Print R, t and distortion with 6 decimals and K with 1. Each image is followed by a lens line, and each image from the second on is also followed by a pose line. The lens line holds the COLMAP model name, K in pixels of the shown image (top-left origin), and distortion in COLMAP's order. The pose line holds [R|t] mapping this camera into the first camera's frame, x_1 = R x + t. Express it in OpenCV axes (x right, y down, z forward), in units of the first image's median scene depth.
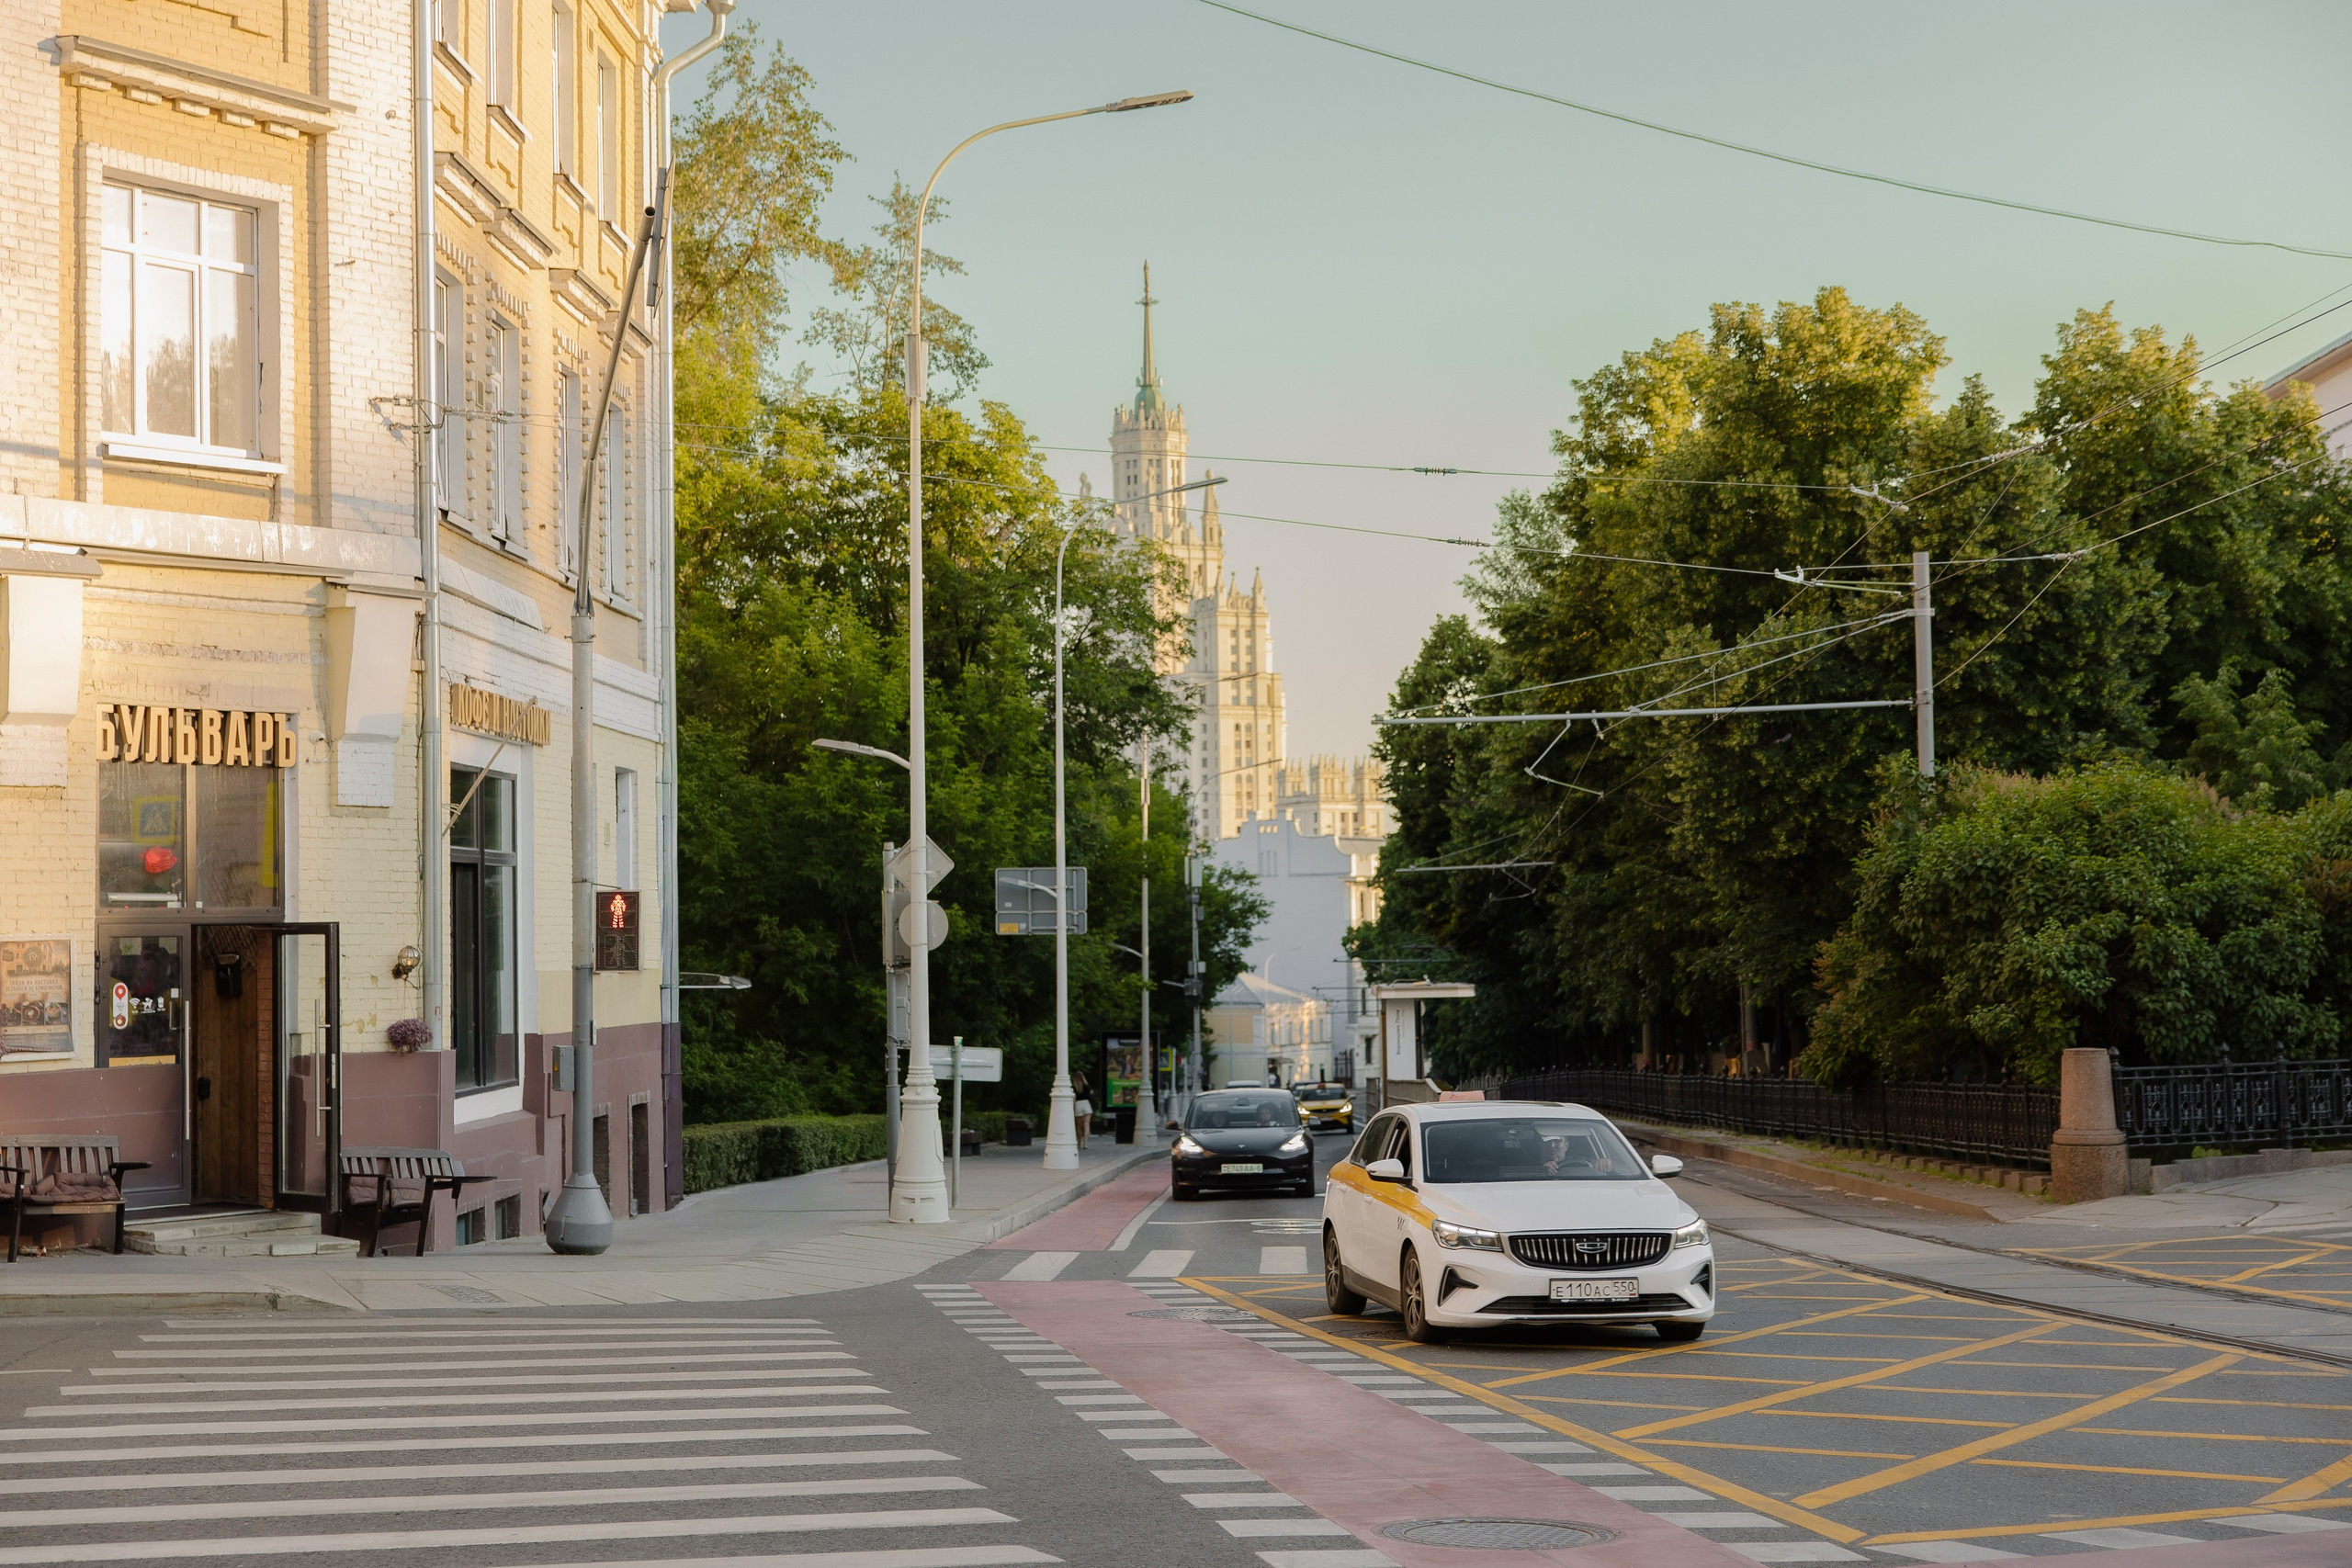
lens RADIAL K [[4172.0, 0, 1175.5], [0, 4172.0, 685.0], [0, 0, 1]] dist [0.020462, 0.131871]
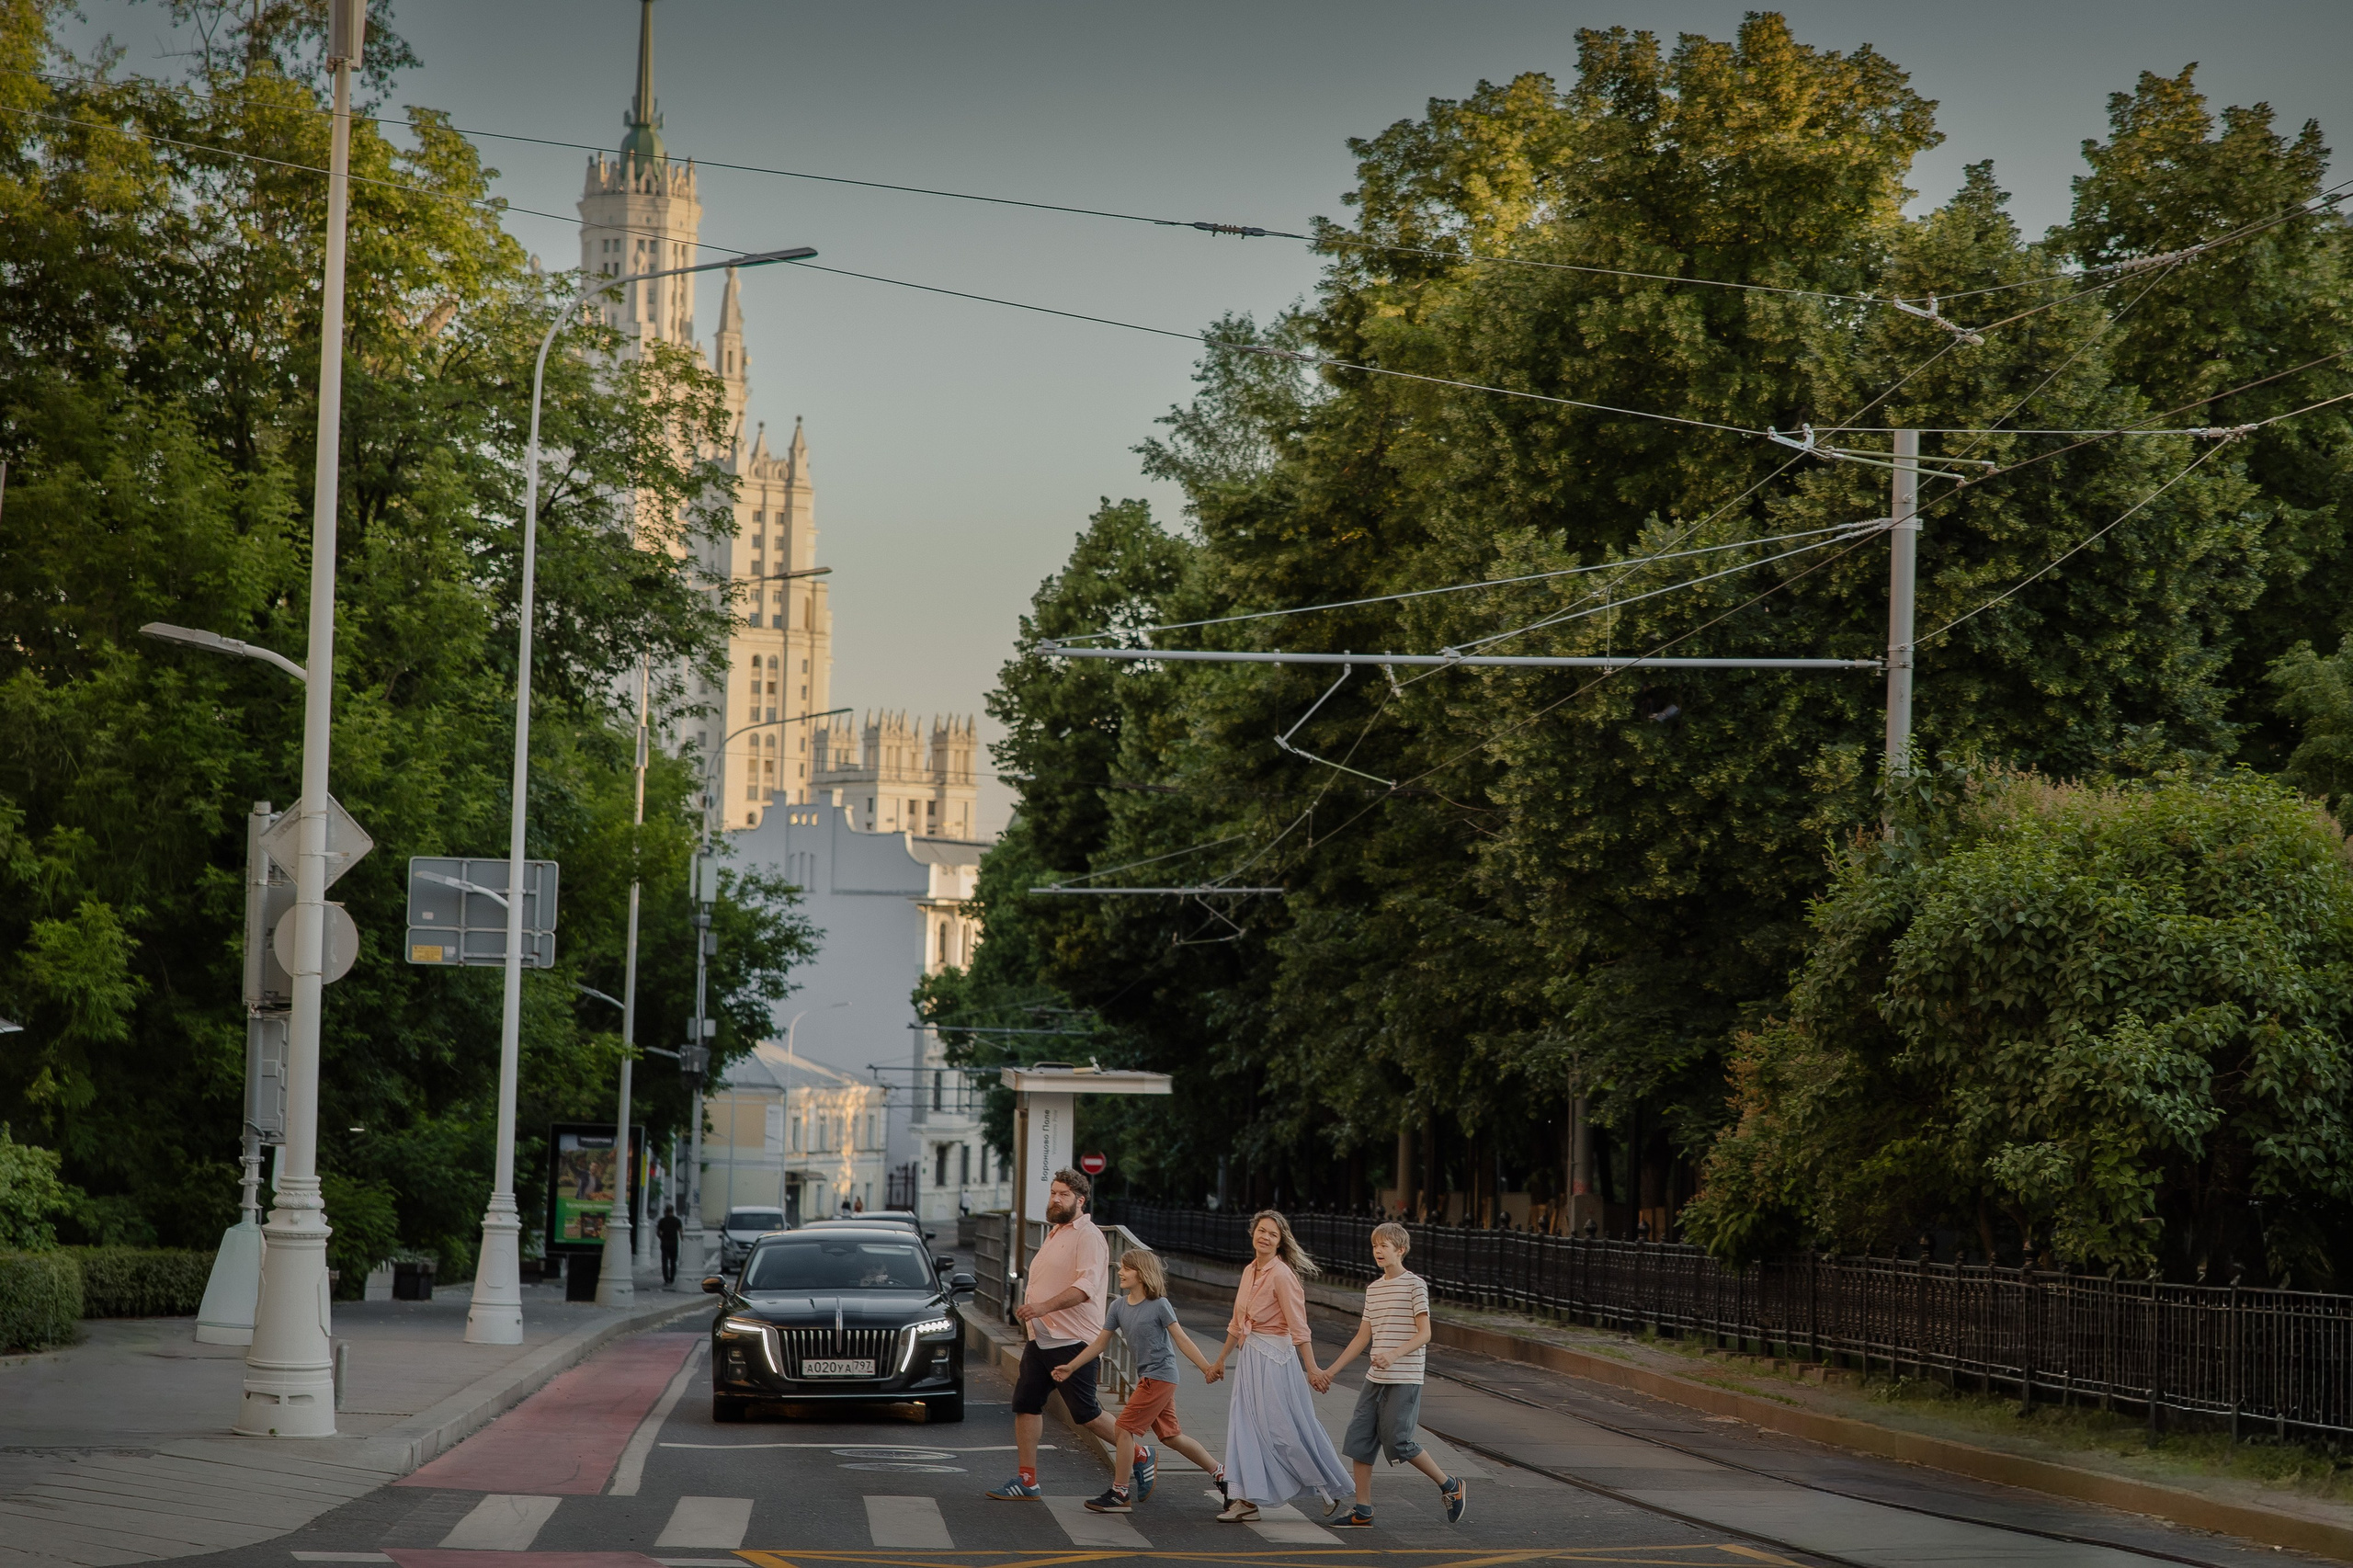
lens RADIAL K [[5174.6, 0, 1203.0], [0, 5174.6, 840.5], [0, 0, 1]] dist [0.054969, 0.090617]
pose [[0.987205, 0.047878, 0.152100, -0.043131], [-0.052535, 0.998261, 0.026748, 0.014607], [-0.150555, -0.034396, 0.988003, 0.218435]]
